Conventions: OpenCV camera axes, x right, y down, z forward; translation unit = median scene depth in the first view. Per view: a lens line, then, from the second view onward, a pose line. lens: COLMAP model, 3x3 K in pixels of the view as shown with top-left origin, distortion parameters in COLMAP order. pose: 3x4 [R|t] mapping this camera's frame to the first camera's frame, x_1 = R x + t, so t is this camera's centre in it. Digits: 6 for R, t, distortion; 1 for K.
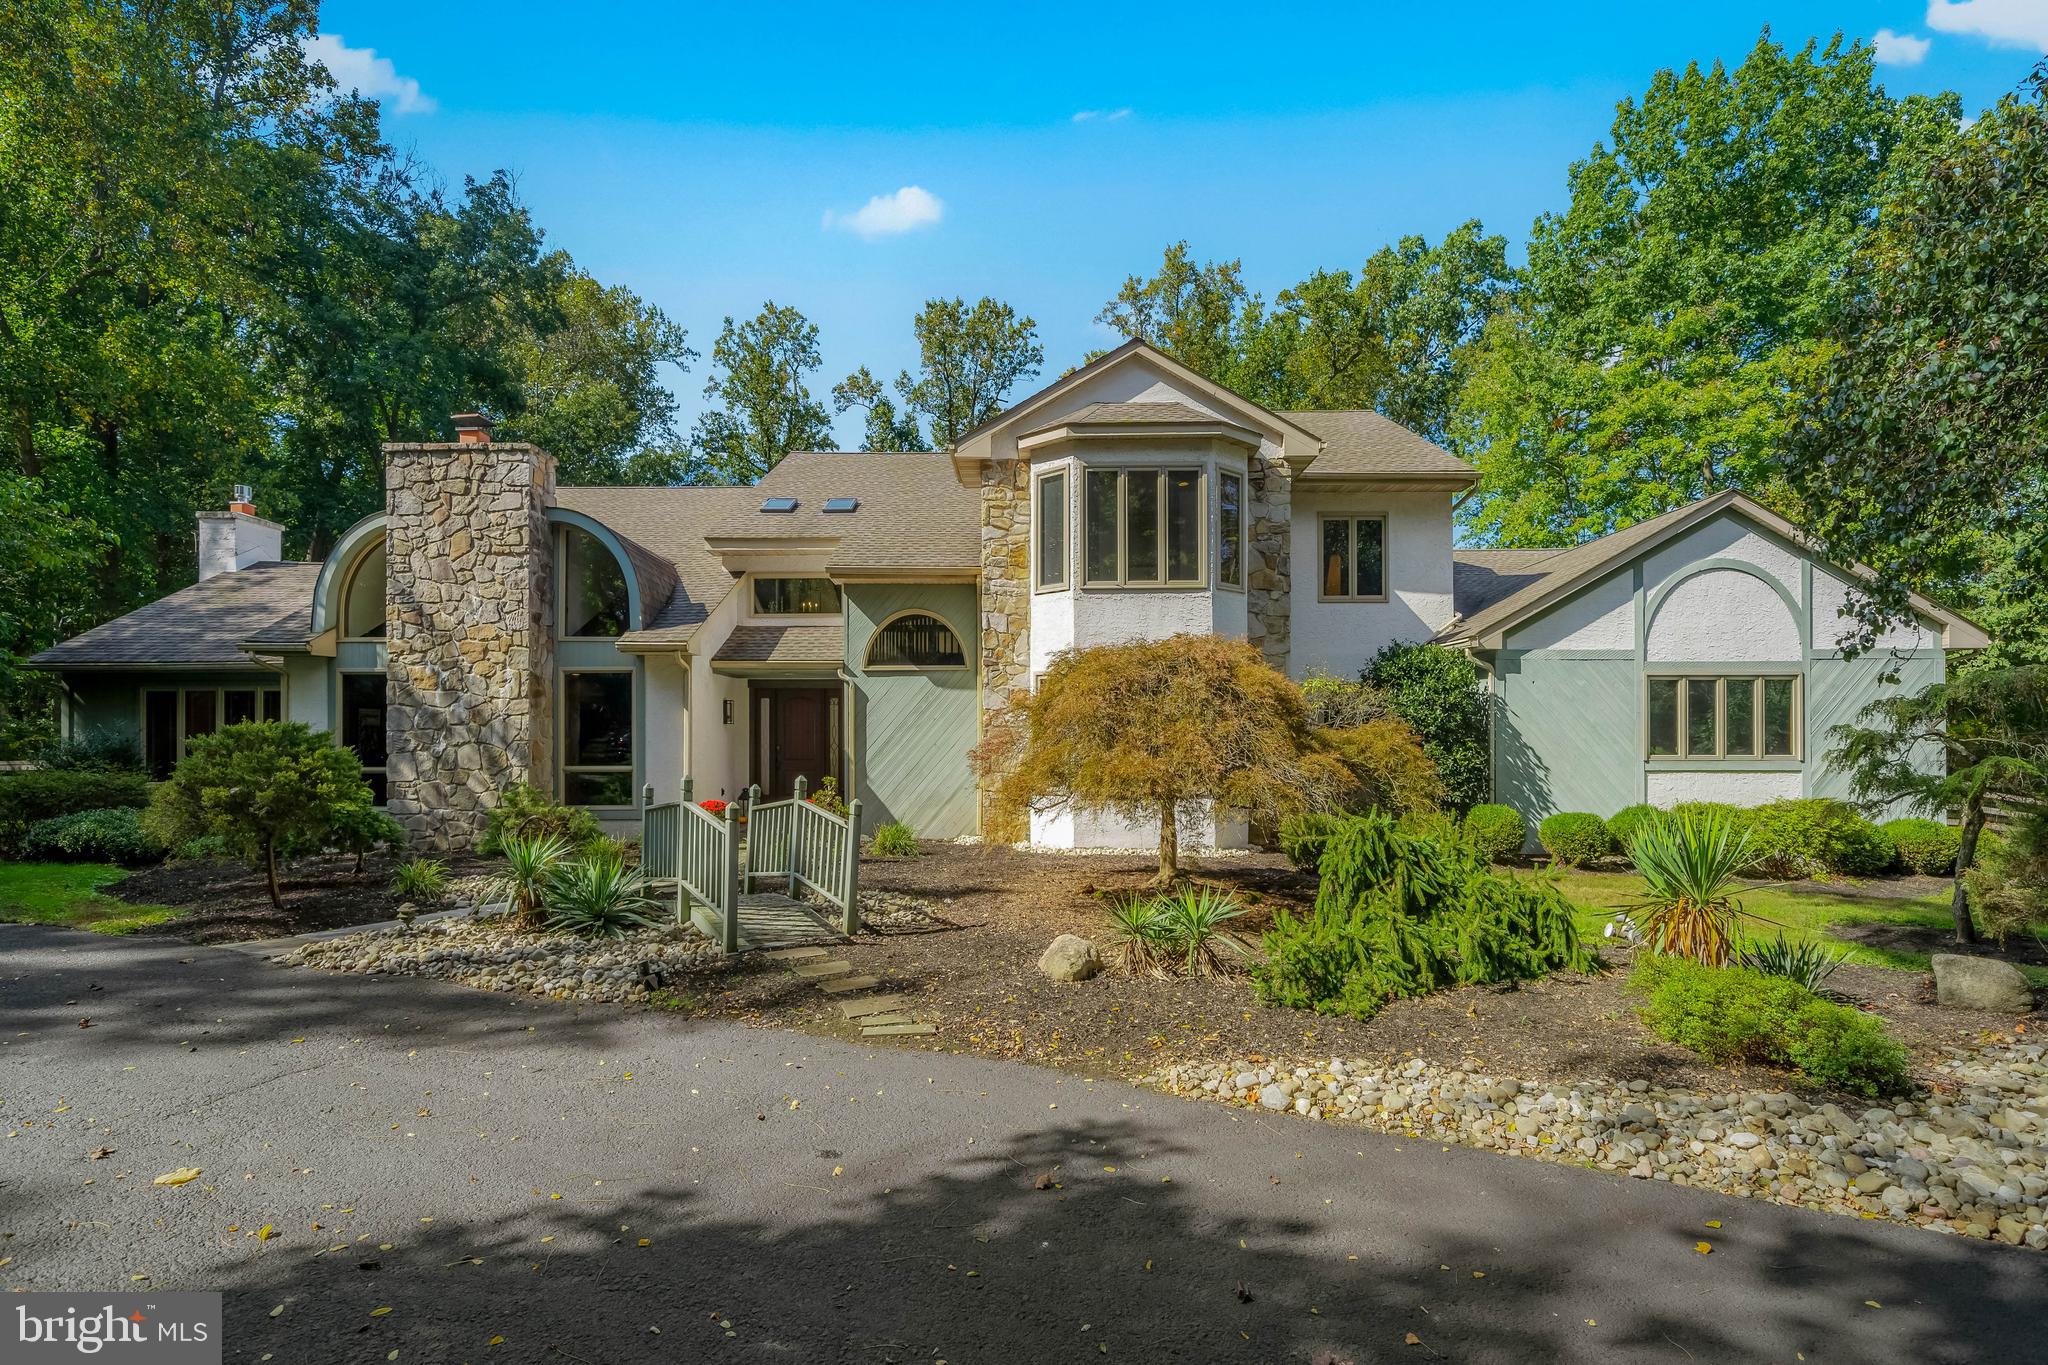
lens RADIAL K [[938.1, 0, 1017.3], [0, 938.1, 685.1], [0, 0, 1]] dist [-0.001698, -0.000421]
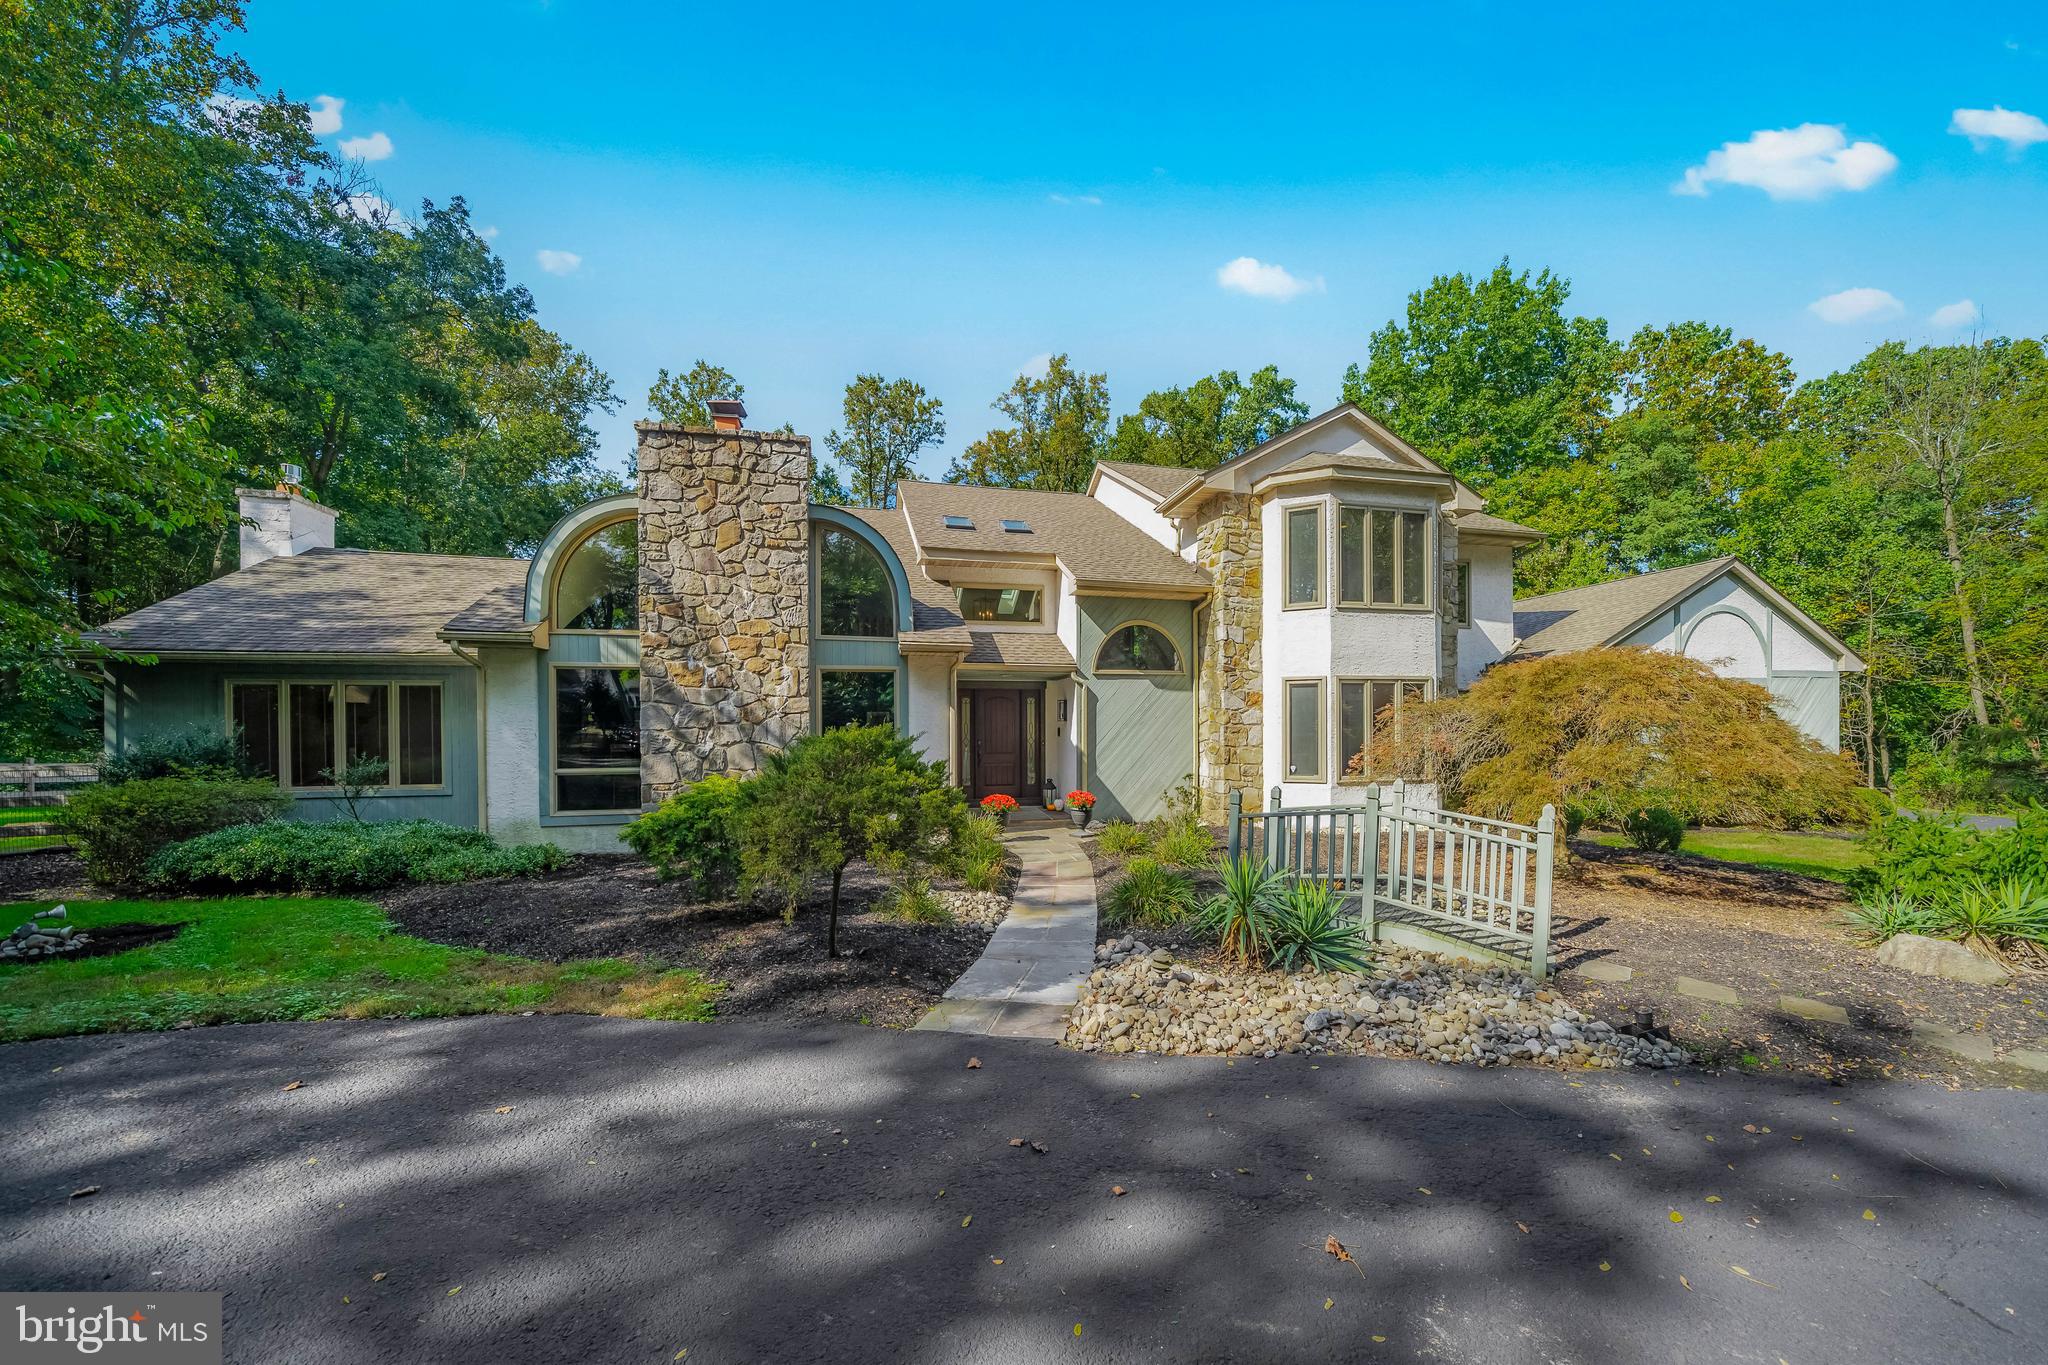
lens RADIAL K [[687.9, 0, 1025.8], [0, 687.9, 704.5], [0, 0, 1]] dist [-0.004361, -0.000489]
pose [[0.965935, 0.004672, 0.258742, -0.430334], [-0.011288, 0.999646, 0.024089, 0.002260], [-0.258538, -0.026189, 0.965646, 0.213363]]
